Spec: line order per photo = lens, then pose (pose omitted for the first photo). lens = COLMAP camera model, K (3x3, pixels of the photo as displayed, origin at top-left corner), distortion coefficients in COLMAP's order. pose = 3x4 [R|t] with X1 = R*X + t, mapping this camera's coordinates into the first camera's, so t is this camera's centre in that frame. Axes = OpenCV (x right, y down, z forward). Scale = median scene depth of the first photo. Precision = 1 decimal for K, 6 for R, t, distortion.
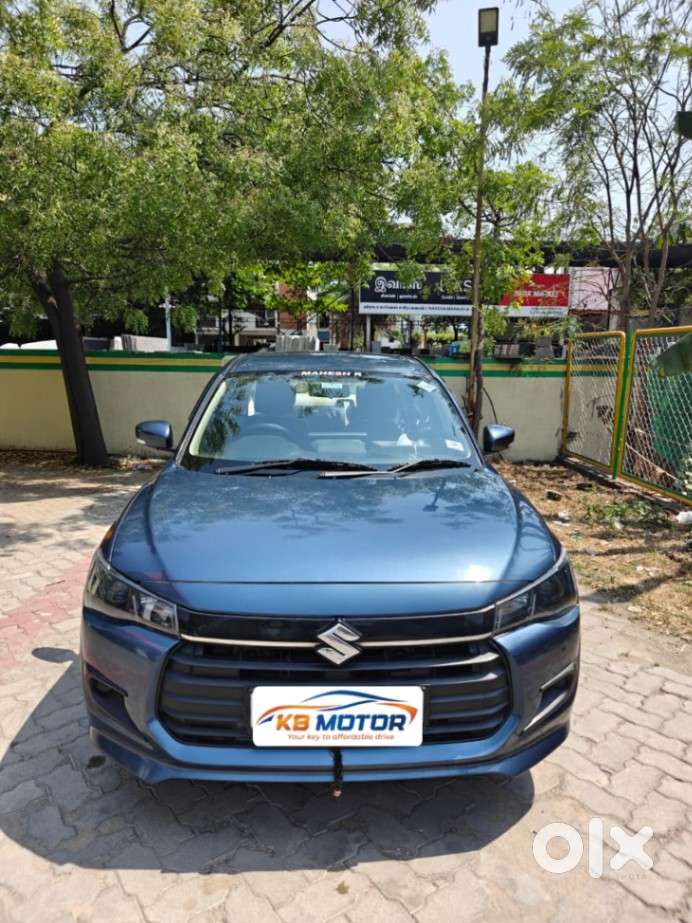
lens RADIAL K [[632.6, 0, 347.6], [0, 632.6, 463.1], [0, 0, 1]] dist [0.041473, -0.053730]
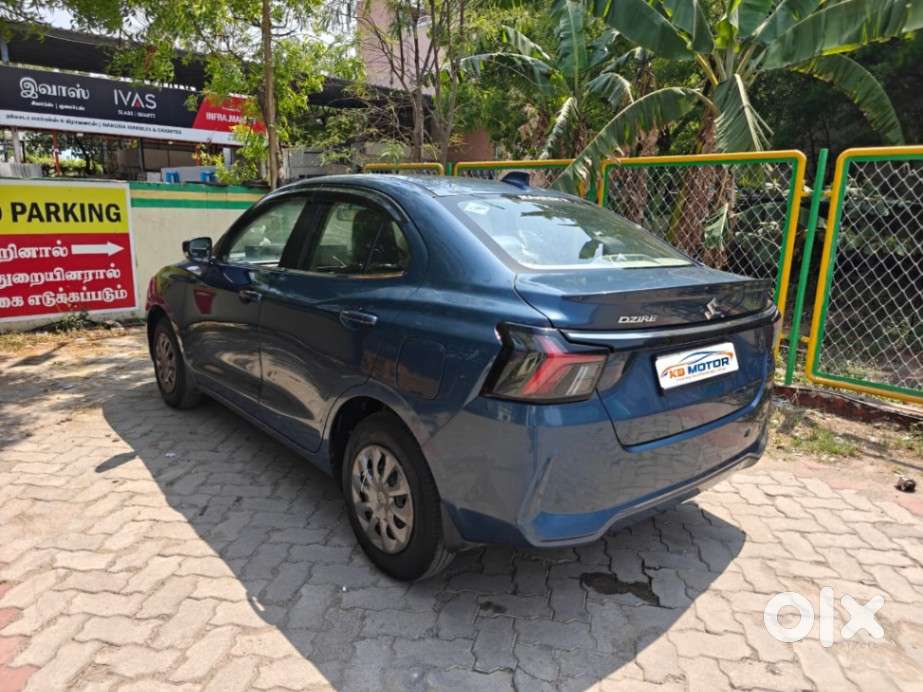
lens RADIAL K [[632.6, 0, 462.9], [0, 632.6, 343.4], [0, 0, 1]] dist [0.041473, -0.053730]
pose [[0.747495, -0.139146, 0.649530, -0.522347], [0.094271, 0.990139, 0.103624, -0.056638], [-0.657544, -0.016227, 0.753241, 0.480397]]
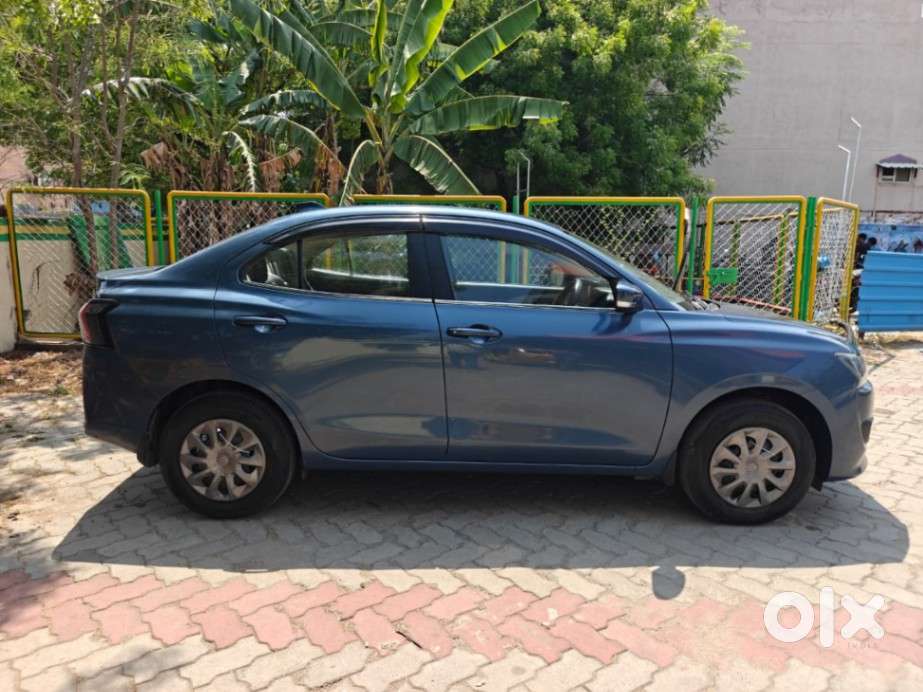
lens RADIAL K [[632.6, 0, 460.7], [0, 632.6, 346.9], [0, 0, 1]] dist [0.041473, -0.053730]
pose [[0.034482, -0.179203, 0.983208, -1.179913], [0.153520, 0.973066, 0.171970, -0.159666], [-0.987544, 0.145012, 0.061065, 1.145064]]
